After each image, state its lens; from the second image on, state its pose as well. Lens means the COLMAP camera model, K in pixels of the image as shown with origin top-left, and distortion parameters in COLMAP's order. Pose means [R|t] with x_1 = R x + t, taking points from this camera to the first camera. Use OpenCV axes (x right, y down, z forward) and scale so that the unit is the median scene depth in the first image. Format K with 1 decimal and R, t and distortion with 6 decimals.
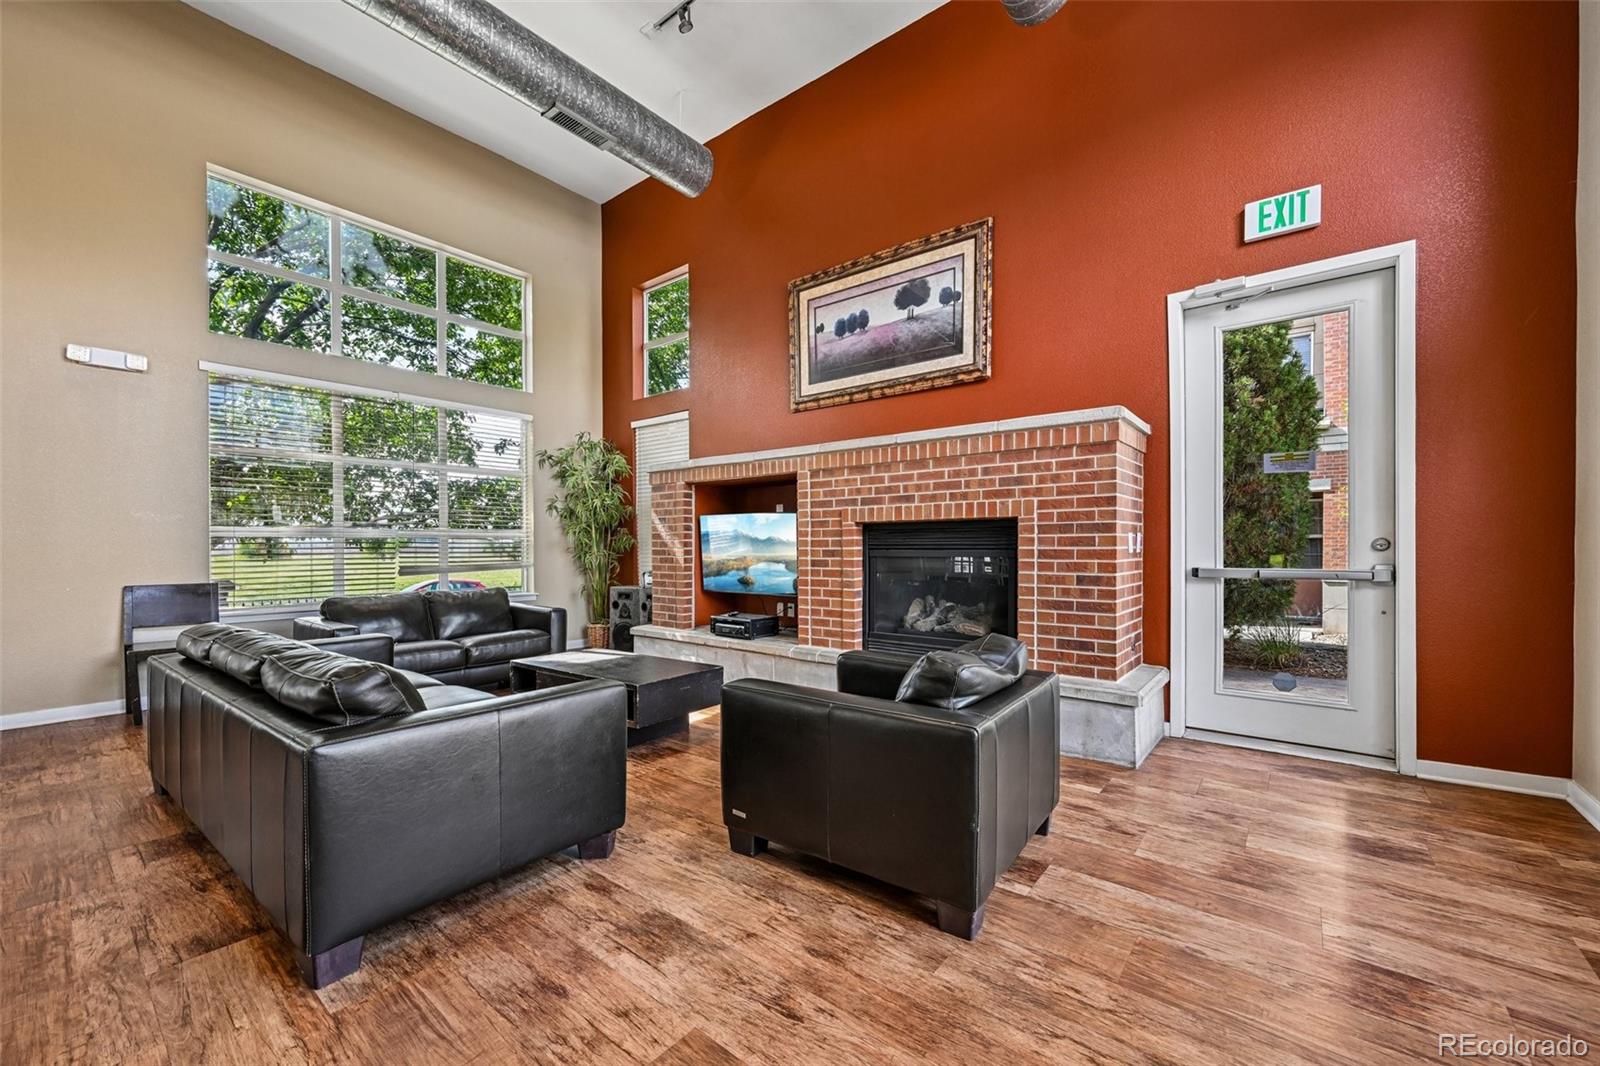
lens RADIAL K [[621.7, 0, 794.6], [0, 621.7, 541.8], [0, 0, 1]] dist [-0.011964, -0.000151]
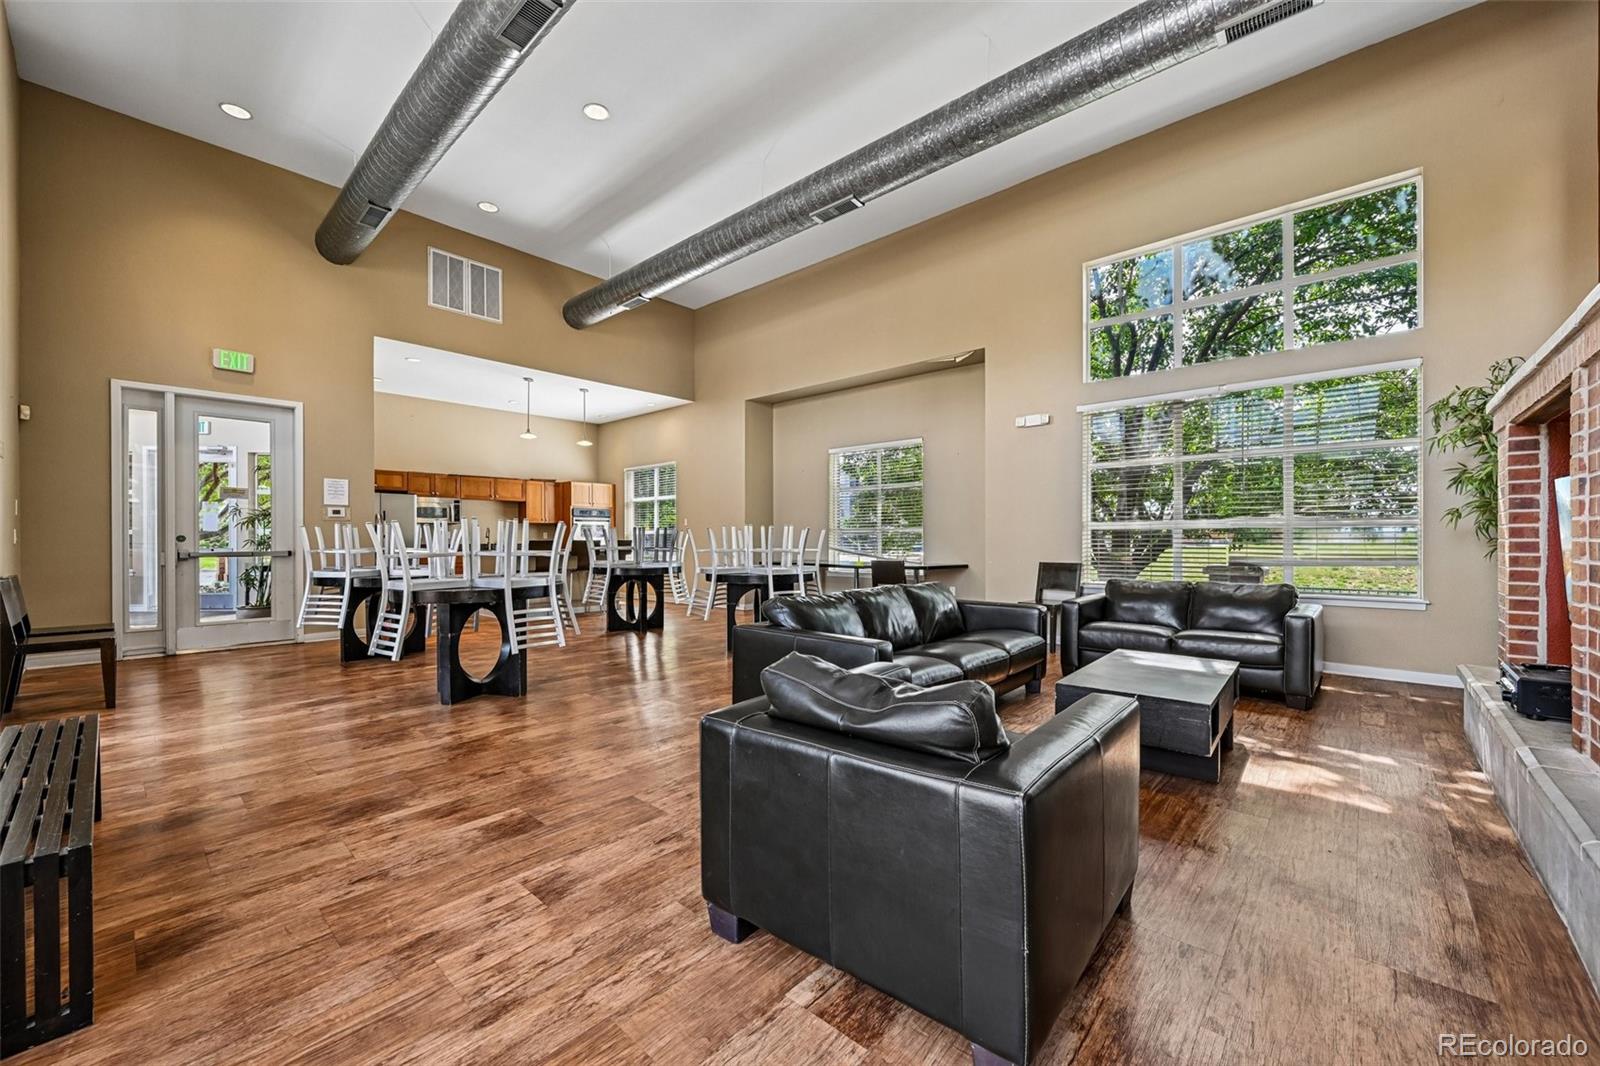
lens RADIAL K [[621.7, 0, 825.6], [0, 621.7, 540.2], [0, 0, 1]] dist [-0.011964, -0.000151]
pose [[-0.026769, 0.005328, -0.999627, 1.069258], [0.011167, 0.999925, 0.005030, 0.002704], [0.999579, -0.011028, -0.026826, 1.012025]]
